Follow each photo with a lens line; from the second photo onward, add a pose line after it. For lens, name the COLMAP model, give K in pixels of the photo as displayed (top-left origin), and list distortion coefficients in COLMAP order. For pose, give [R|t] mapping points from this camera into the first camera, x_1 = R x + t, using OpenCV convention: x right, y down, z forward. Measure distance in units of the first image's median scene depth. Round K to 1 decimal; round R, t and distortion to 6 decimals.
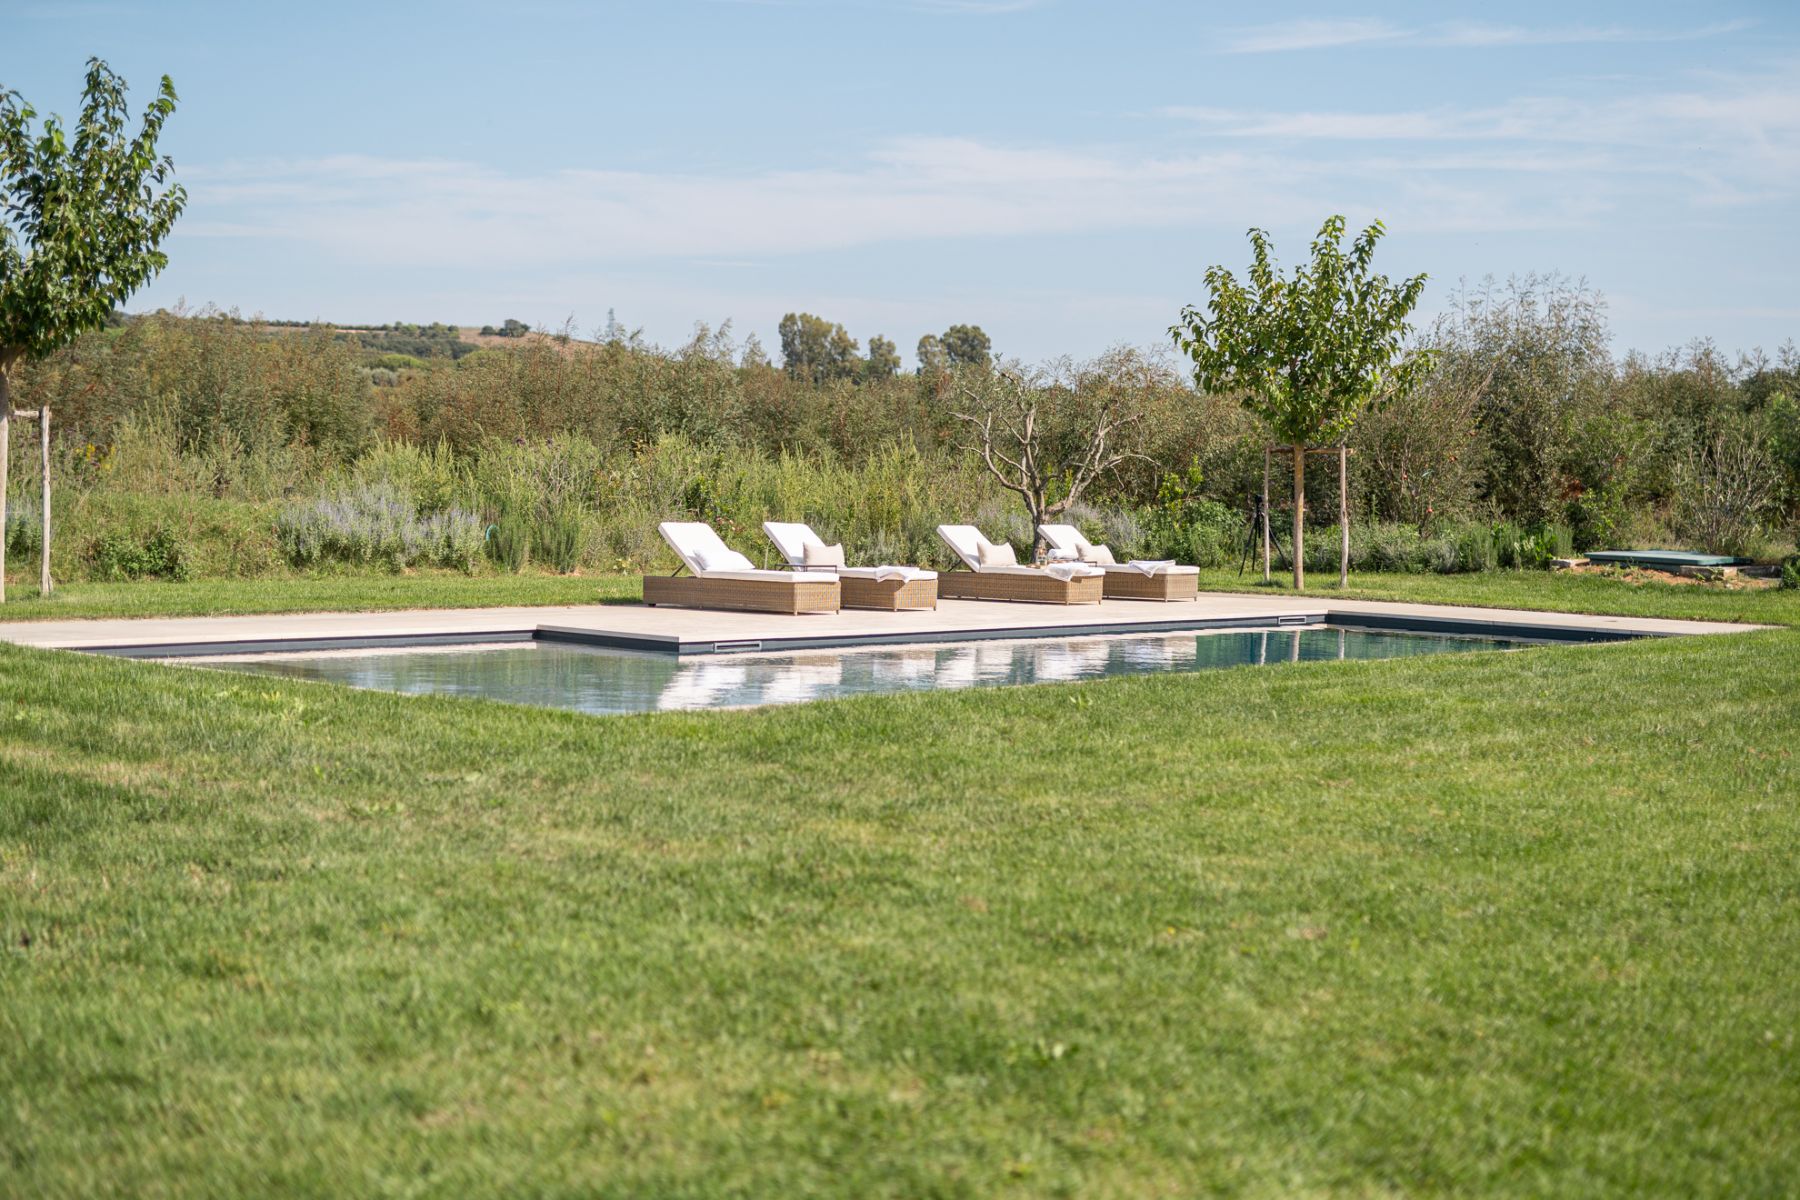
lens RADIAL K [[2432.3, 0, 872.4], [0, 2432.3, 599.4], [0, 0, 1]] dist [0.003573, -0.011416]
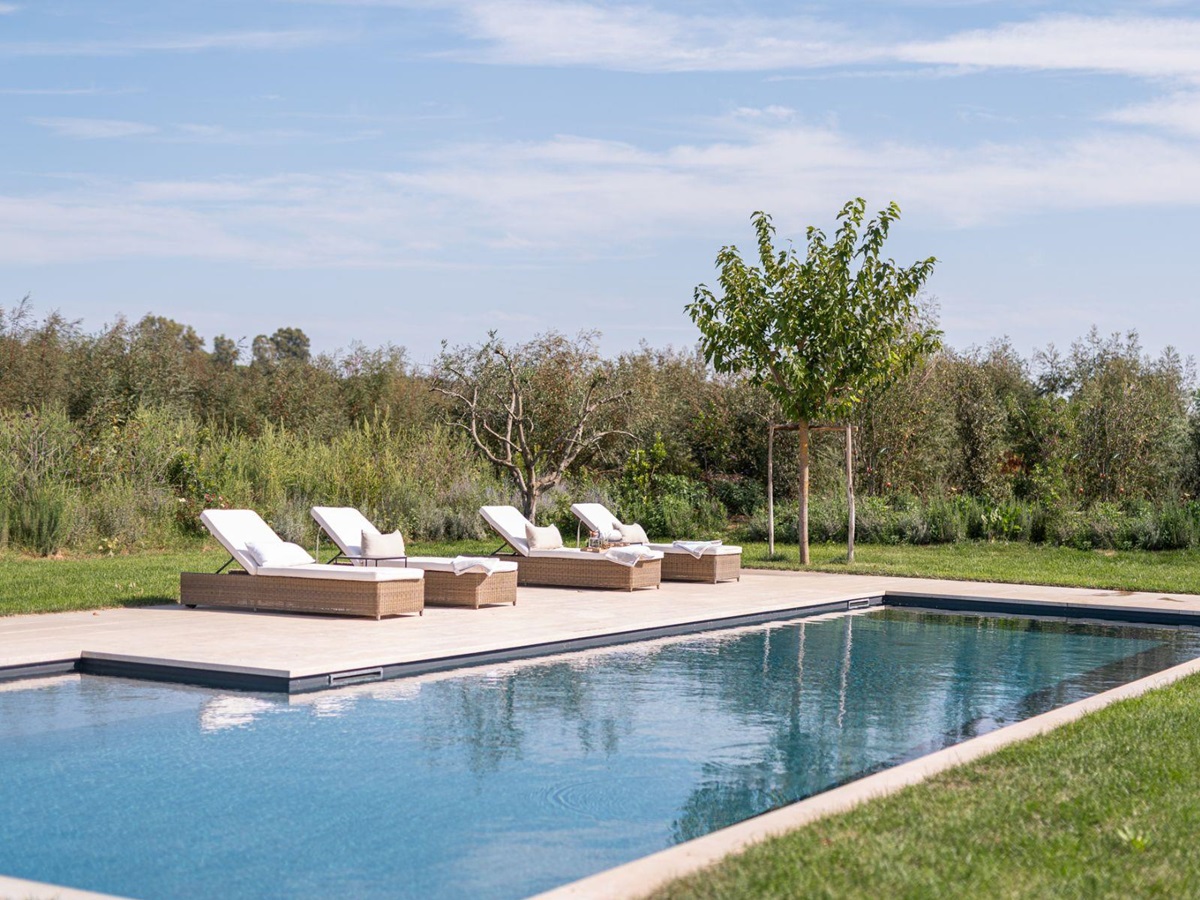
lens RADIAL K [[1826.0, 0, 655.5], [0, 1826.0, 450.0], [0, 0, 1]] dist [0.002298, -0.002030]
pose [[0.971451, 0.001308, 0.237239, -0.067852], [0.009941, 0.998882, -0.046213, -0.017057], [-0.237034, 0.047252, 0.970352, 0.270067]]
